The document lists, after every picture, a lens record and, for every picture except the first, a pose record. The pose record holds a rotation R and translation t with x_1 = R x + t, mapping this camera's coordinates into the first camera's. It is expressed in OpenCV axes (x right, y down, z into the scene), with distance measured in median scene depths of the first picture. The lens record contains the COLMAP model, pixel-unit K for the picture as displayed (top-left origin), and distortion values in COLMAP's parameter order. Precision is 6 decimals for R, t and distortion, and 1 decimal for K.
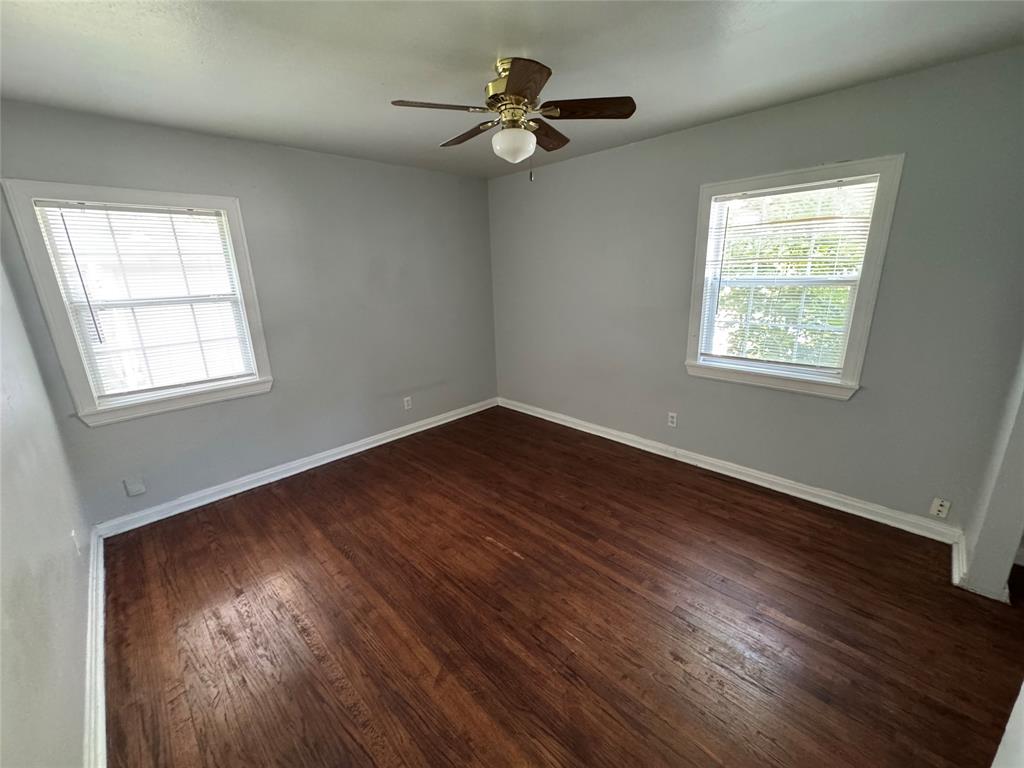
lens RADIAL K [[409.4, 0, 510.4], [0, 409.4, 386.7], [0, 0, 1]] dist [-0.002737, 0.000447]
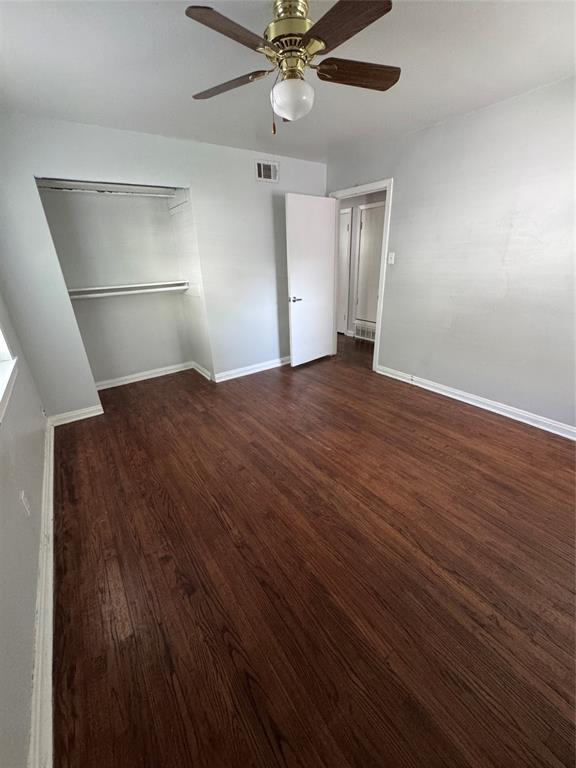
lens RADIAL K [[307.1, 0, 288.6], [0, 307.1, 383.1], [0, 0, 1]] dist [-0.002737, 0.000447]
pose [[-0.985459, -0.007504, 0.169749, -0.082974], [0.099673, 0.783552, 0.613279, -0.380296], [-0.137609, 0.621281, -0.771410, 1.504170]]
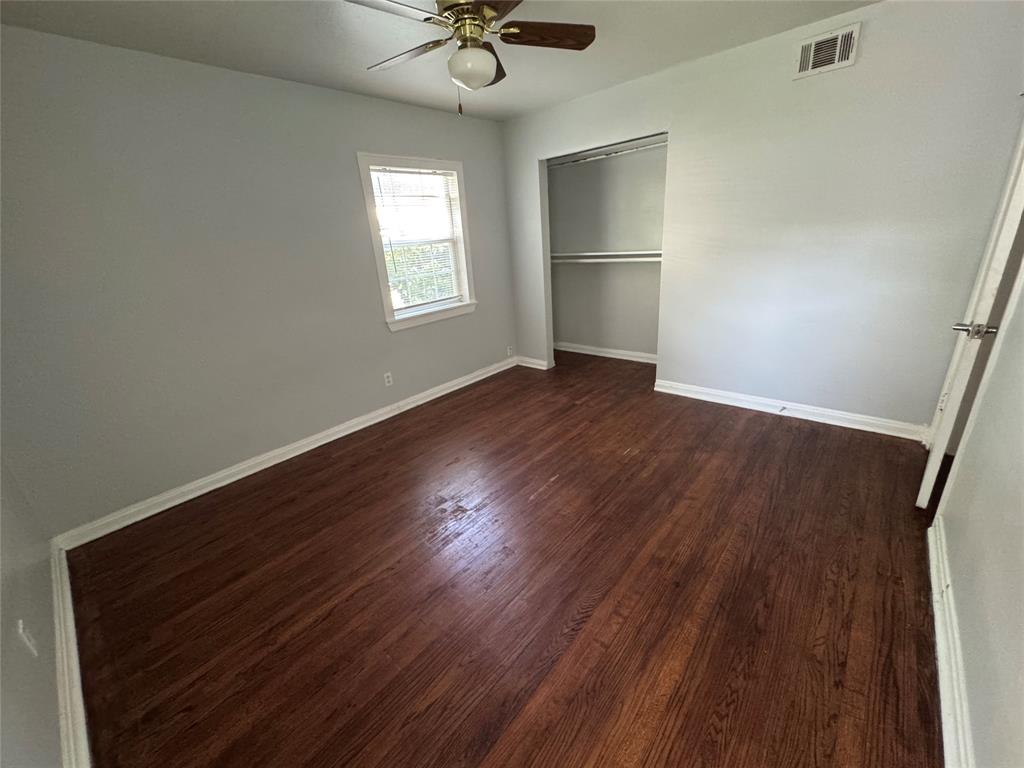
lens RADIAL K [[409.4, 0, 515.4], [0, 409.4, 382.6], [0, 0, 1]] dist [-0.002737, 0.000447]
pose [[-0.069595, -0.312893, 0.947235, -0.801268], [0.342172, 0.884445, 0.317292, -0.172023], [-0.937056, 0.346200, 0.045511, 0.820506]]
